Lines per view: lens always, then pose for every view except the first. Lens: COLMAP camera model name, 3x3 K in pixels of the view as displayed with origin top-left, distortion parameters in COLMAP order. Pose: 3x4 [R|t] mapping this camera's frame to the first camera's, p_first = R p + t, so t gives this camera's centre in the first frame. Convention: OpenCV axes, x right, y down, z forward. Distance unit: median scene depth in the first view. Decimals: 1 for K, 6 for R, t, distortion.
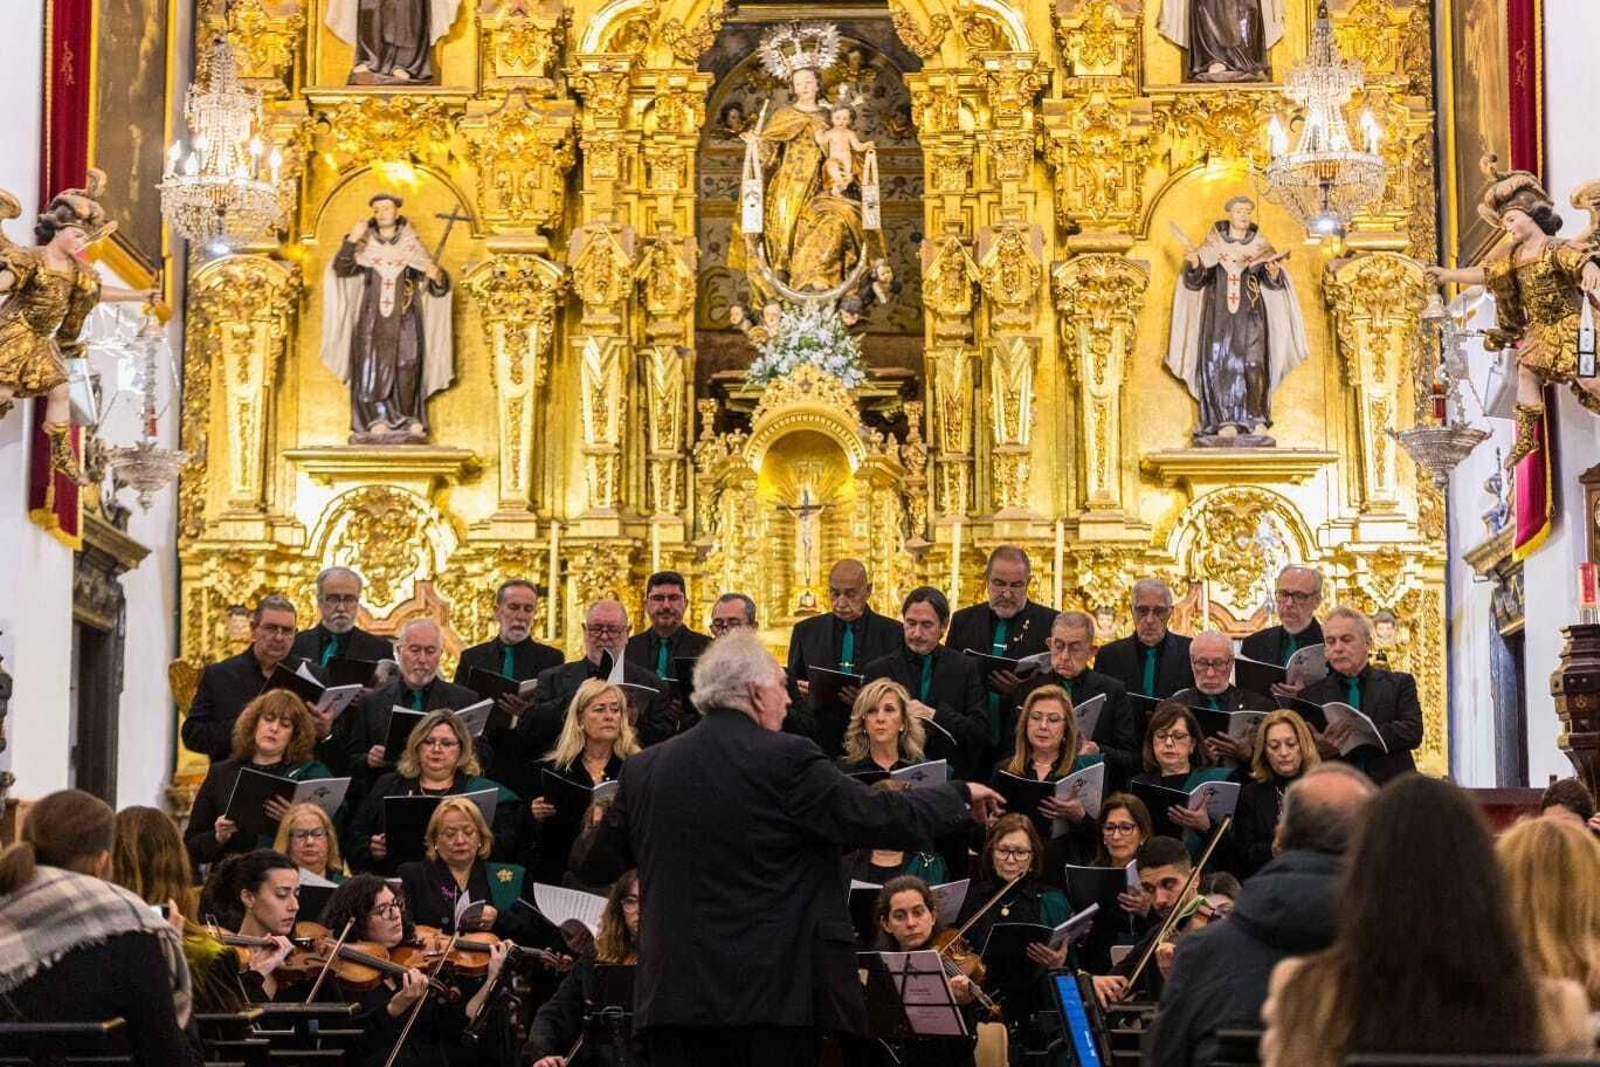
lens RADIAL K [[3450.7, 0, 800.0], [0, 3450.7, 533.5], [0, 0, 1]] dist [0.051153, 0.012805]
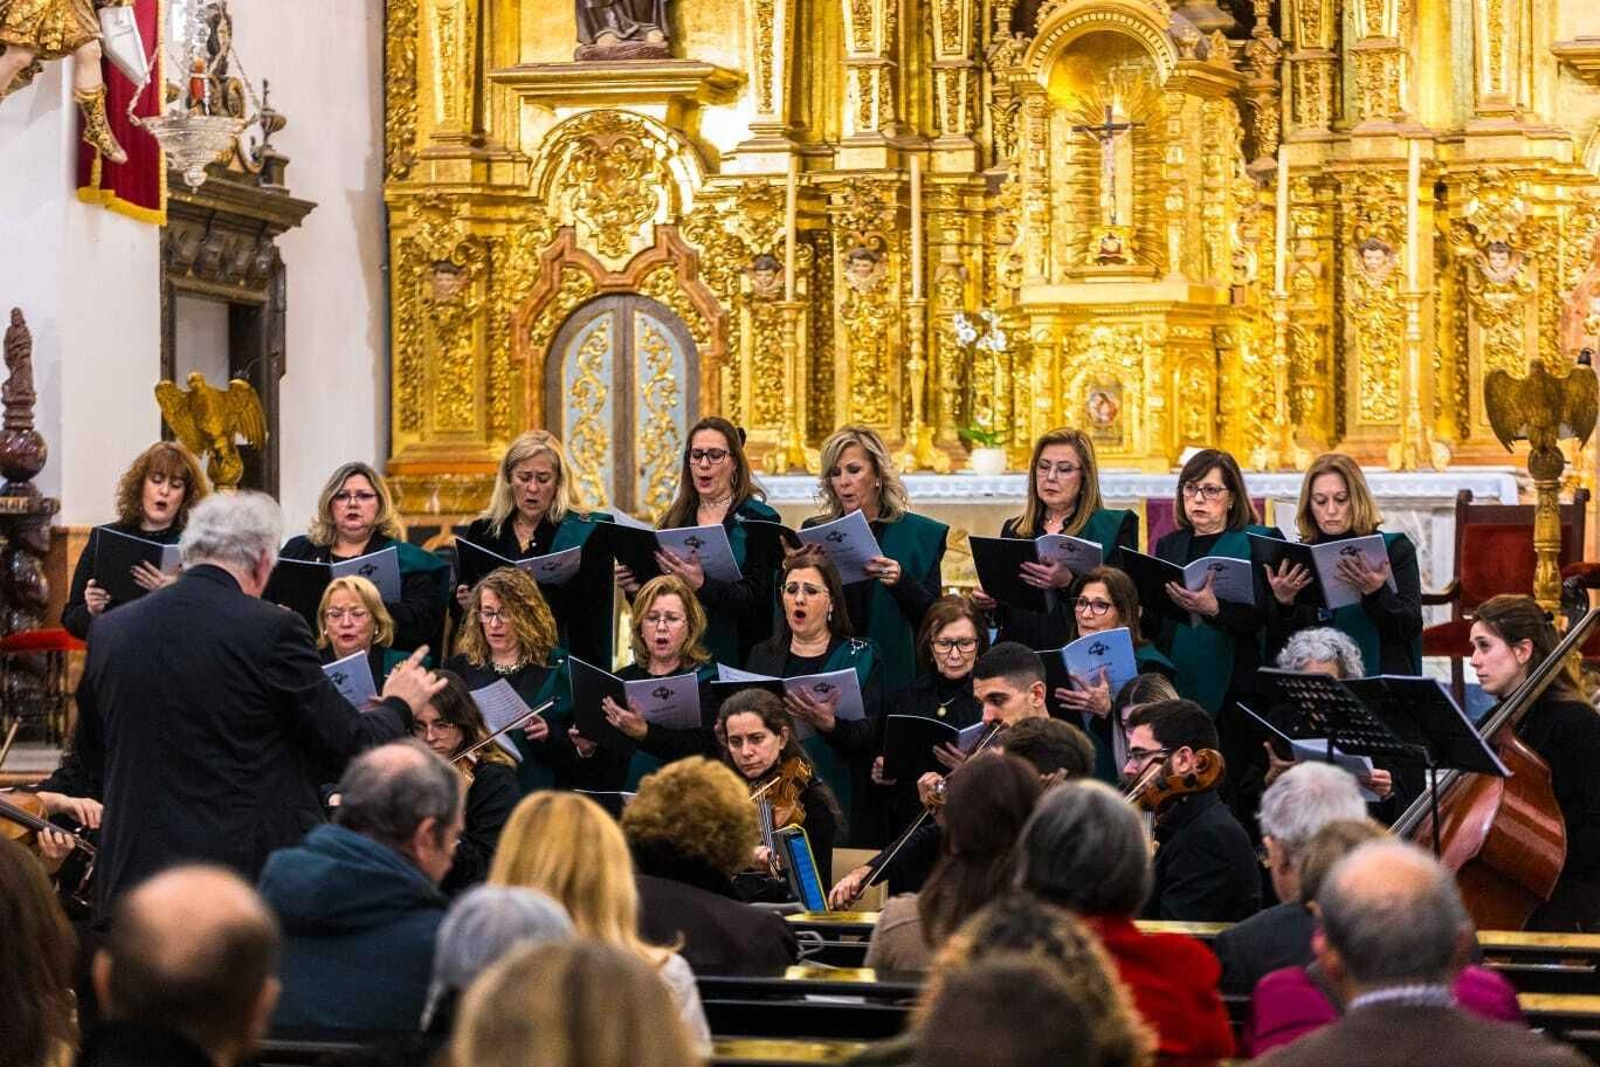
lens RADIAL K [[4442.3, 0, 731.1], [0, 4442.3, 534.0], [0, 0, 1]] dist [-0.060361, 0.044025]
pose [[0.973501, -0.005491, -0.228618, 0.147673], [0.032415, 0.992931, 0.114179, -0.033527], [0.226375, -0.118564, 0.966797, -0.023142]]
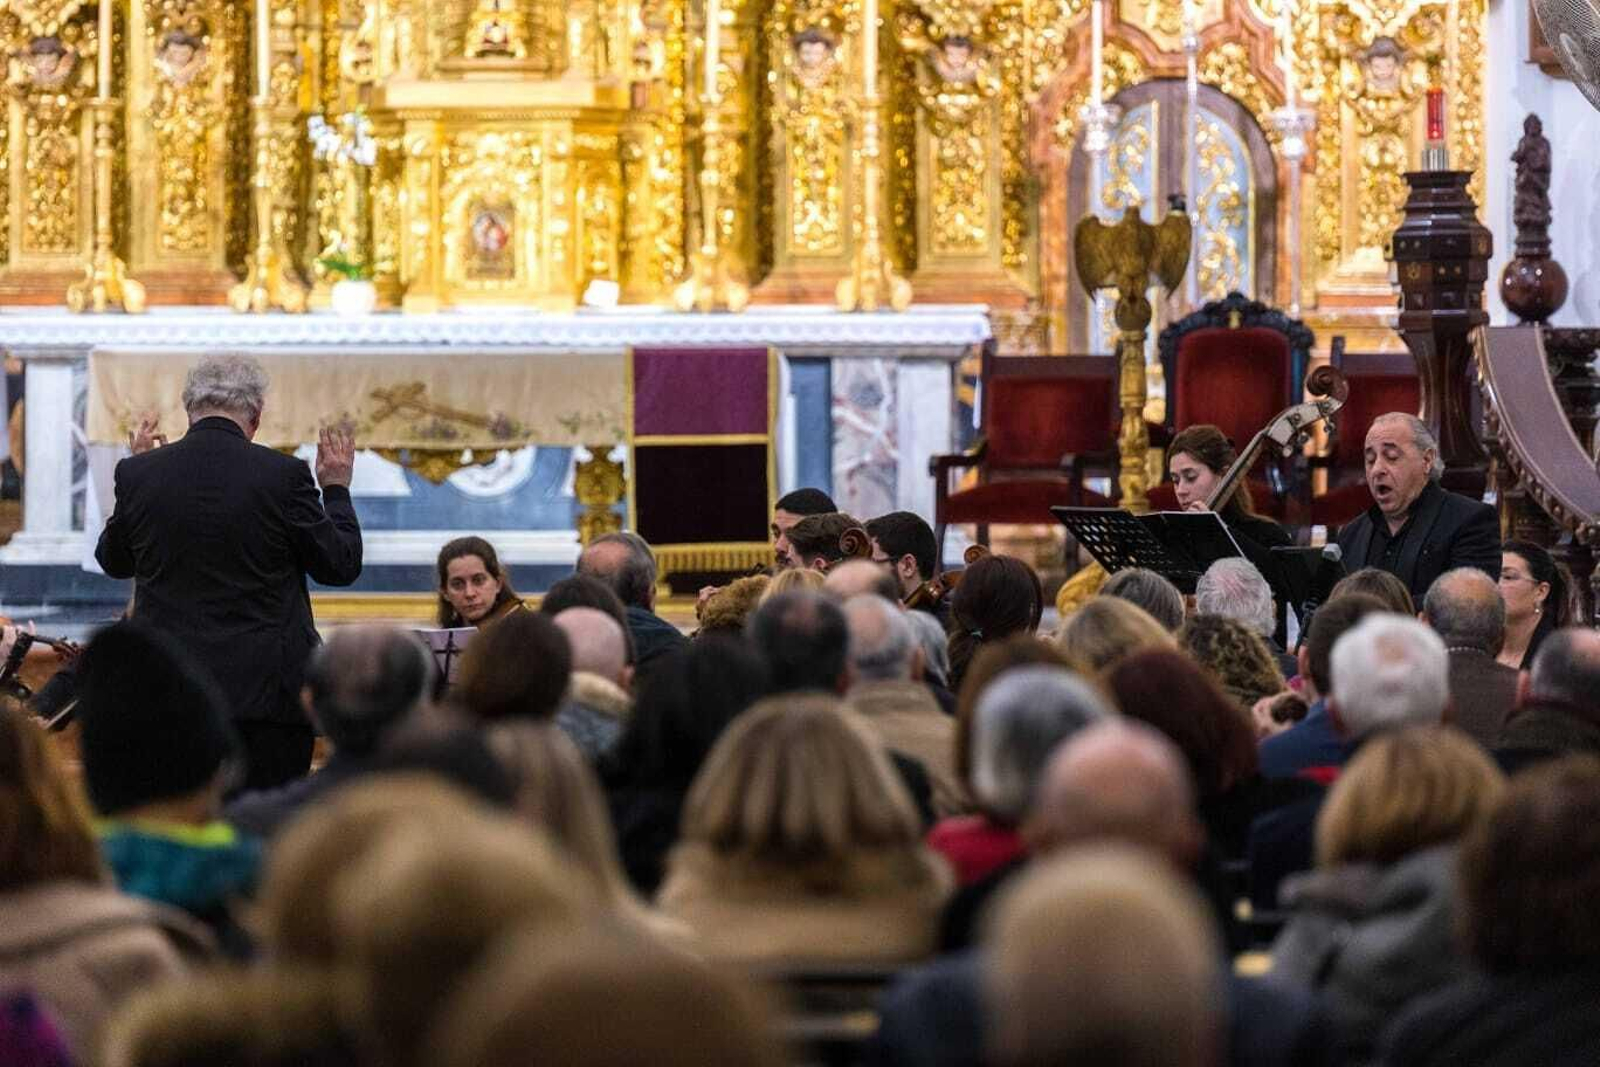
lens RADIAL K [[8883.9, 0, 800.0], [0, 8883.9, 533.5], [0, 0, 1]] dist [0.191692, 14.153329]
pose [[0.999956, -0.005298, -0.007727, 0.070818], [0.006293, 0.990824, 0.135012, -0.111411], [0.006941, -0.135055, 0.990814, -0.670572]]
